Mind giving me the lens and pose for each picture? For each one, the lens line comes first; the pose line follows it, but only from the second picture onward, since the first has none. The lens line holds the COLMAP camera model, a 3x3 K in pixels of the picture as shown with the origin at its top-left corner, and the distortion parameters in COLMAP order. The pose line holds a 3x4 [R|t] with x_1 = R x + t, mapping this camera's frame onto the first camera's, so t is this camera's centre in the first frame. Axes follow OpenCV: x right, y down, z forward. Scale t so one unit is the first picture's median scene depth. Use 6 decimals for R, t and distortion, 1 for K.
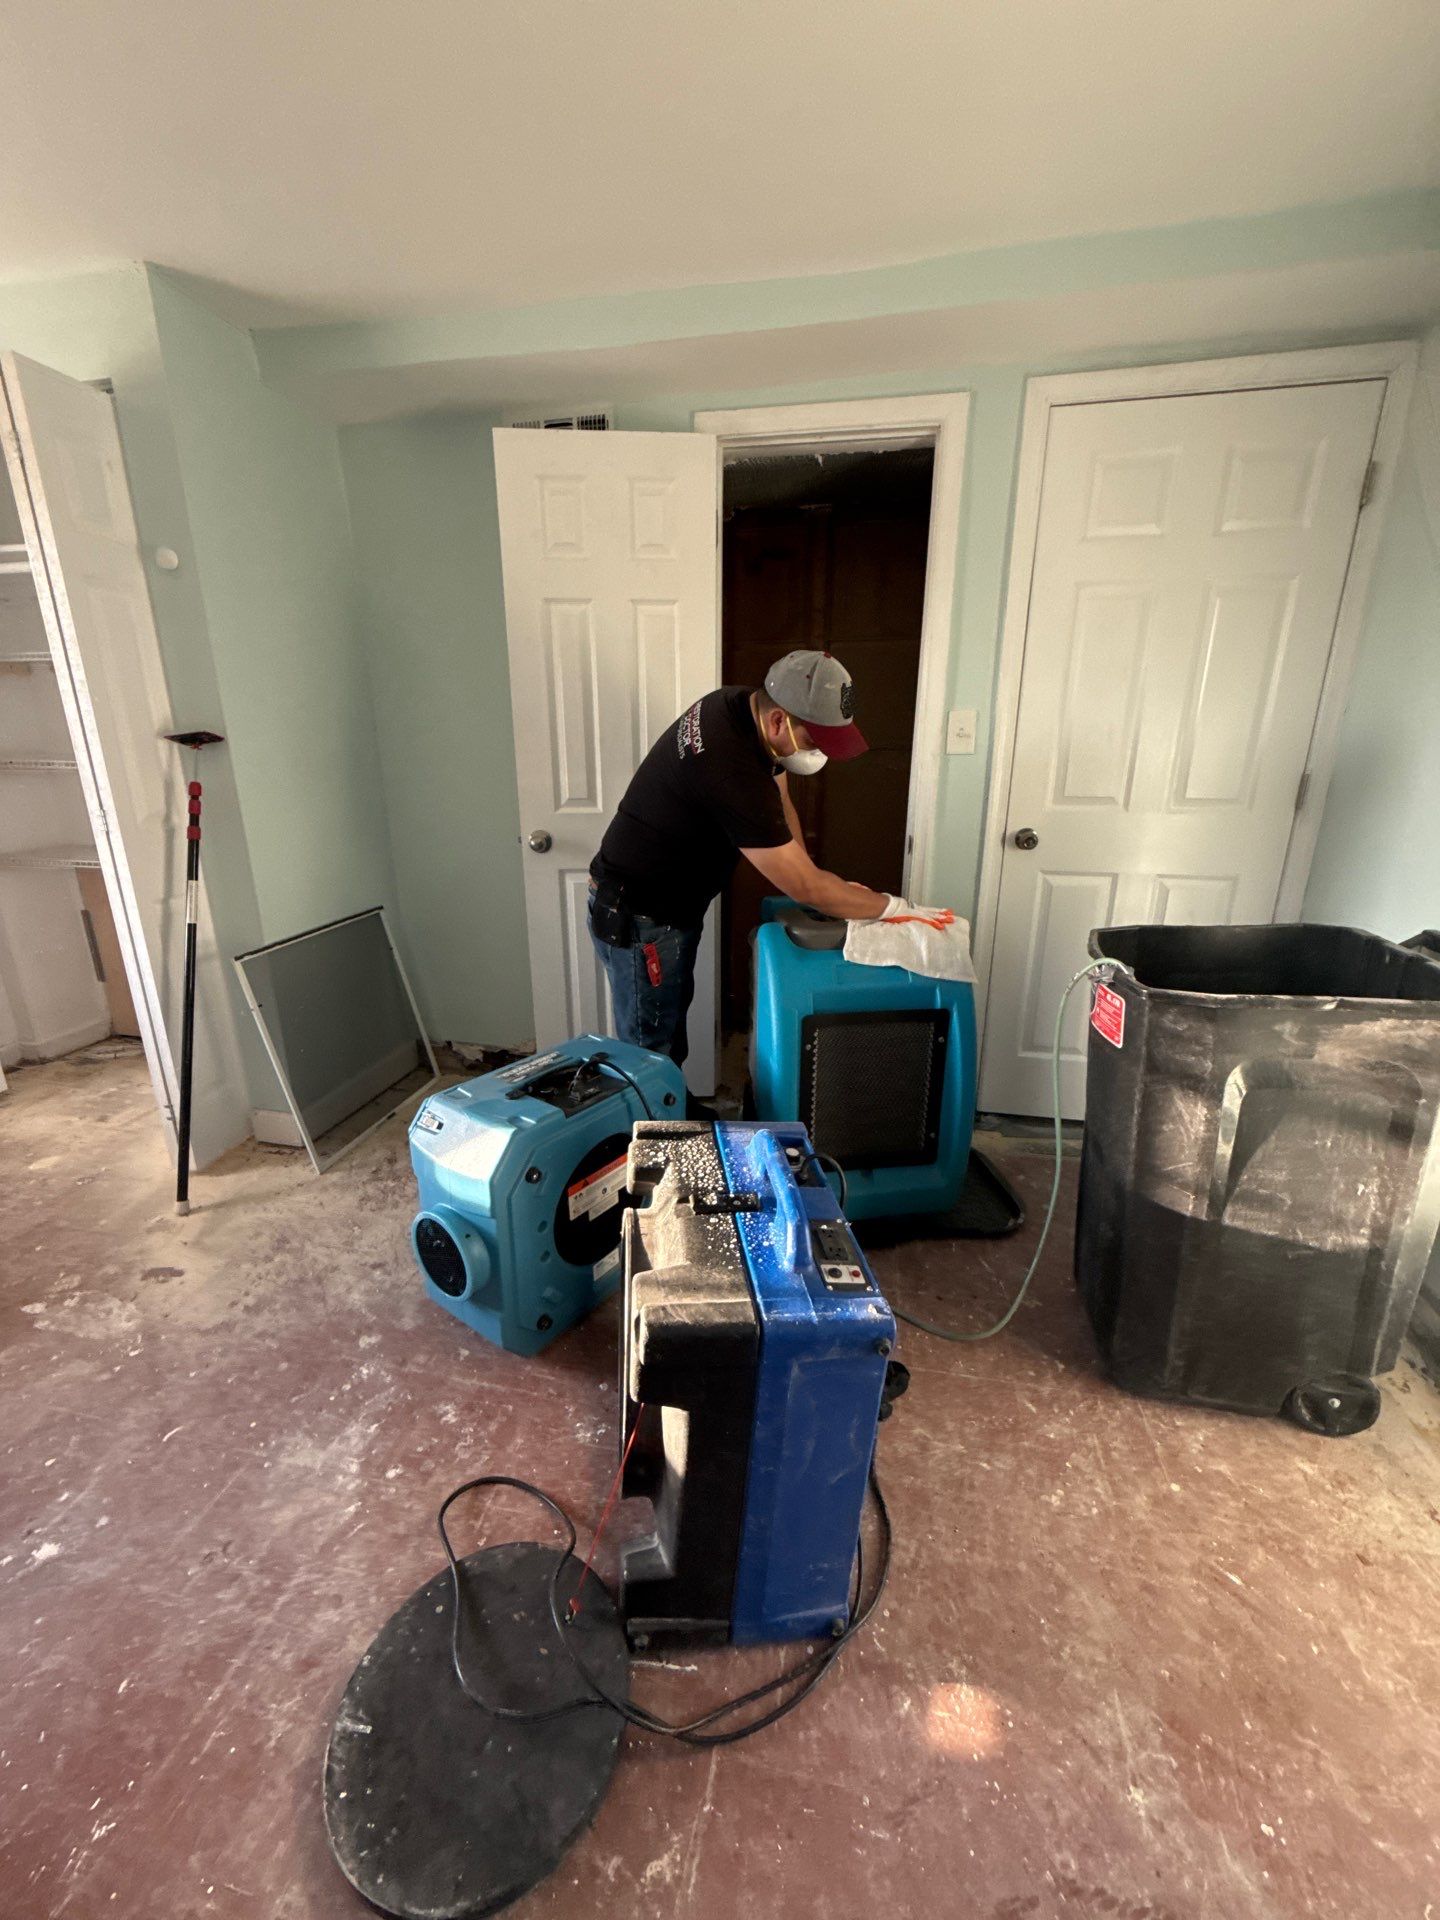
lens RADIAL K [[756.8, 0, 720.0], [0, 756.8, 960.0], [0, 0, 1]] dist [0.016677, -0.000161]
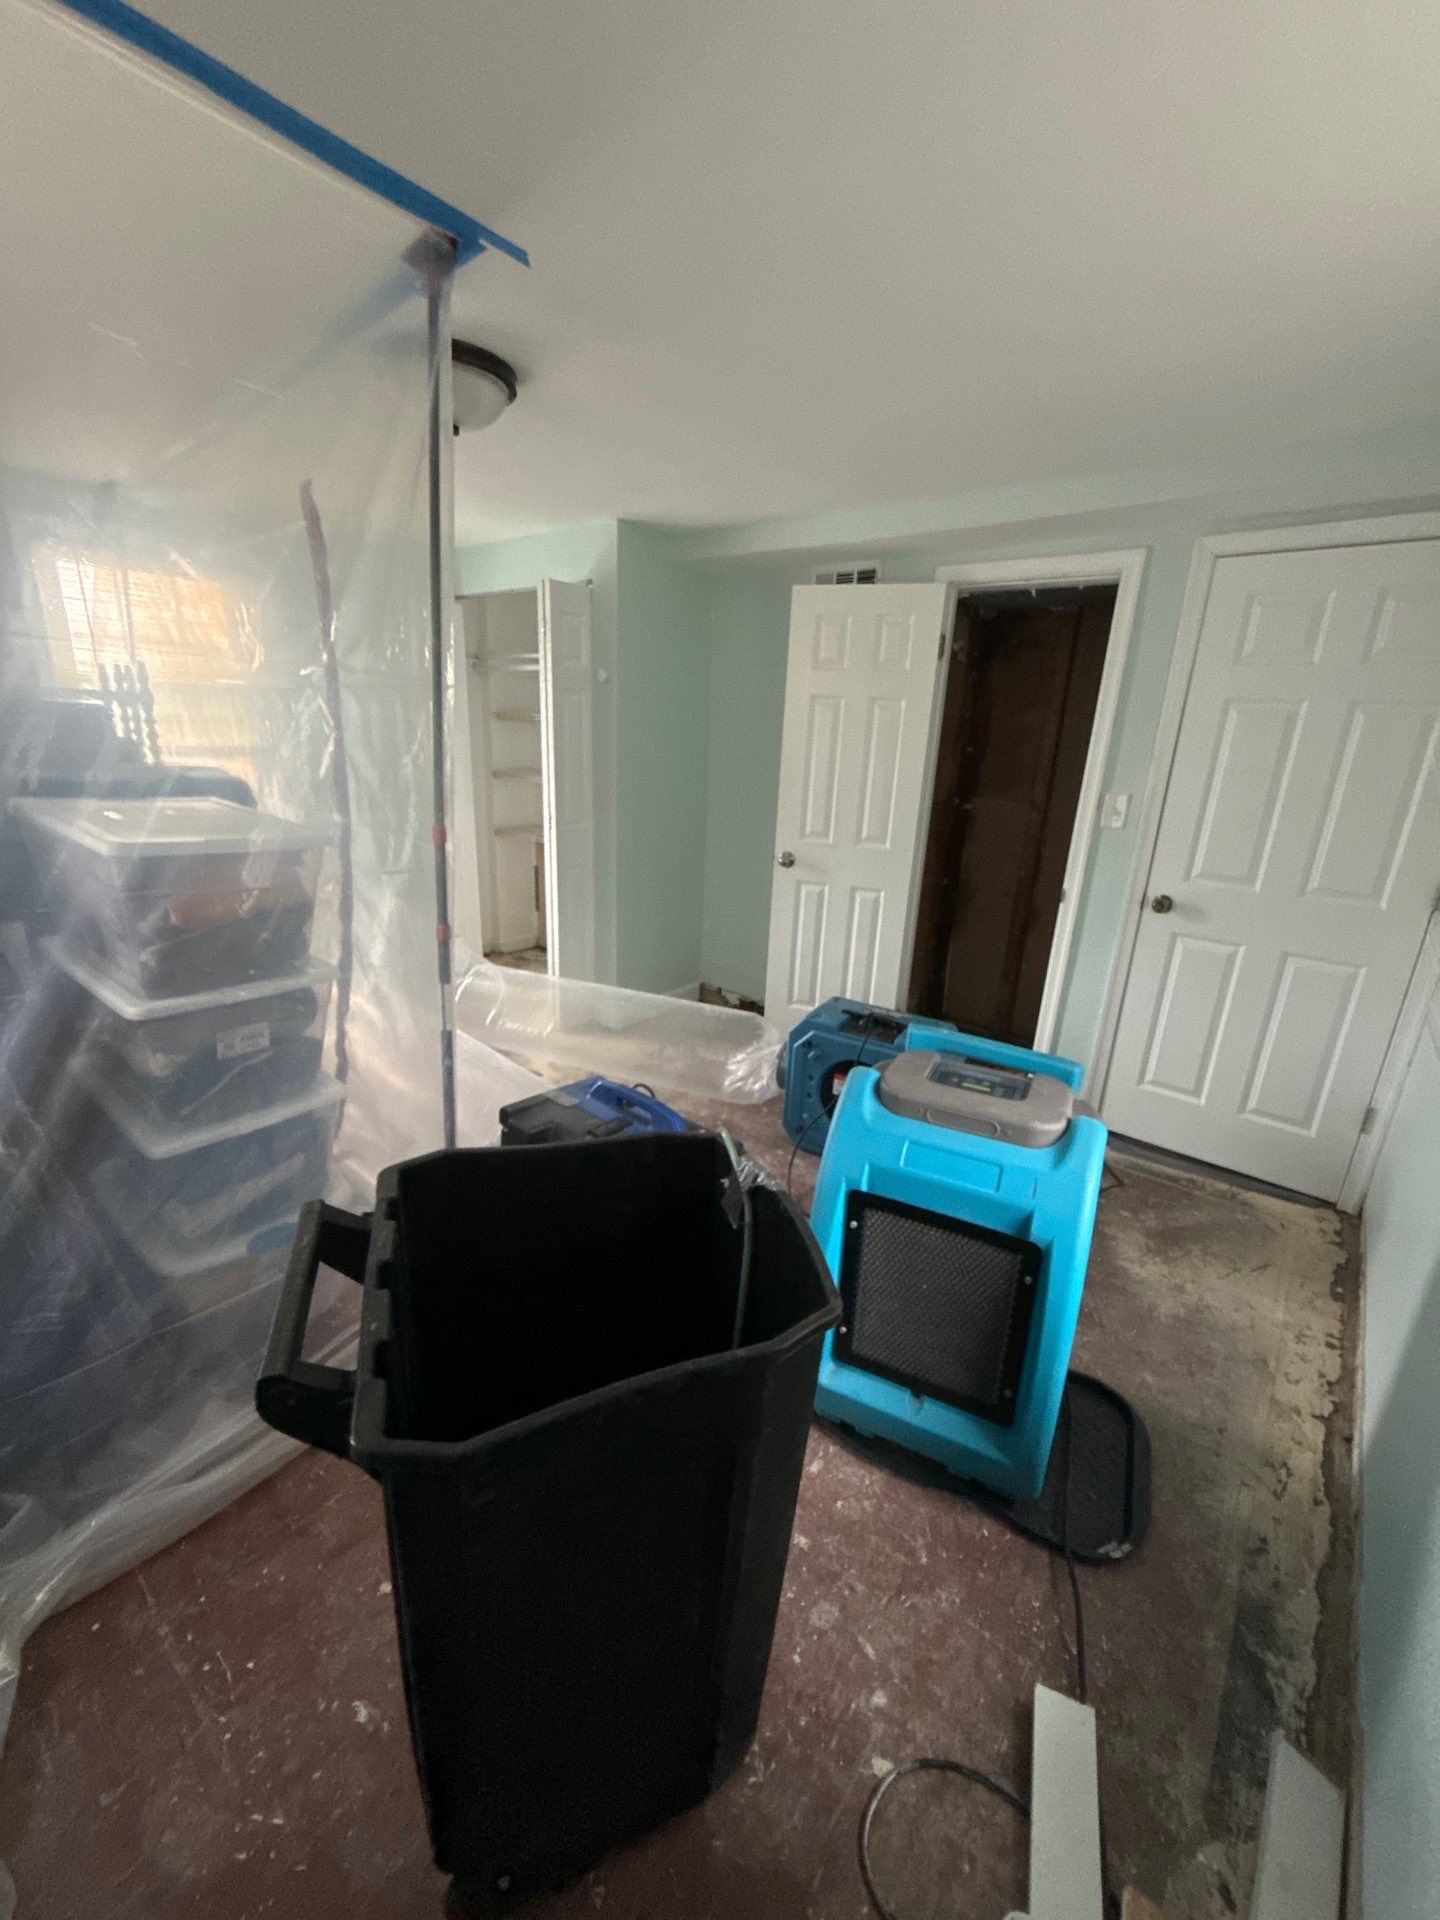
lens RADIAL K [[756.8, 0, 720.0], [0, 756.8, 960.0], [0, 0, 1]] dist [0.016677, -0.000161]
pose [[0.895154, 0.164592, -0.414258, 0.298249], [-0.162866, 0.985847, 0.039764, -0.004855], [0.414940, 0.031873, 0.909290, -0.383017]]
